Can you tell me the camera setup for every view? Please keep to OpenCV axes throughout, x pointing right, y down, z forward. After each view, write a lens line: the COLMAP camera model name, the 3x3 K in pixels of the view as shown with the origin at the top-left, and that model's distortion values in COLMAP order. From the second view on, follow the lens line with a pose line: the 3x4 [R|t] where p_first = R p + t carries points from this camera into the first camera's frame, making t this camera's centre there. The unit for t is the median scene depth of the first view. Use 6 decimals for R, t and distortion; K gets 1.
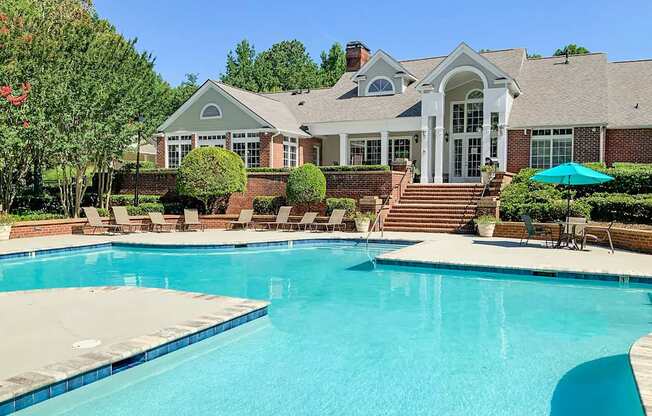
lens RADIAL K [[516.6, 0, 326.0], [0, 516.6, 208.0], [0, 0, 1]] dist [0.102592, -0.000037]
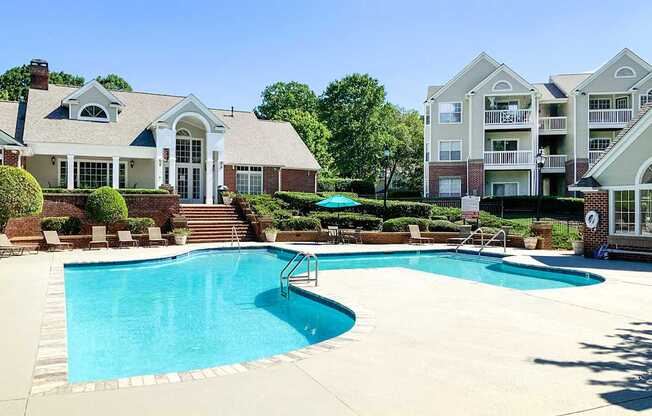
lens RADIAL K [[499.0, 0, 326.0], [0, 499.0, 208.0], [0, 0, 1]] dist [0.001734, 0.001133]
pose [[0.642366, -0.003045, 0.766392, -0.441597], [0.032593, 0.999196, -0.023348, -0.001331], [-0.765704, 0.039977, 0.641949, -0.006114]]
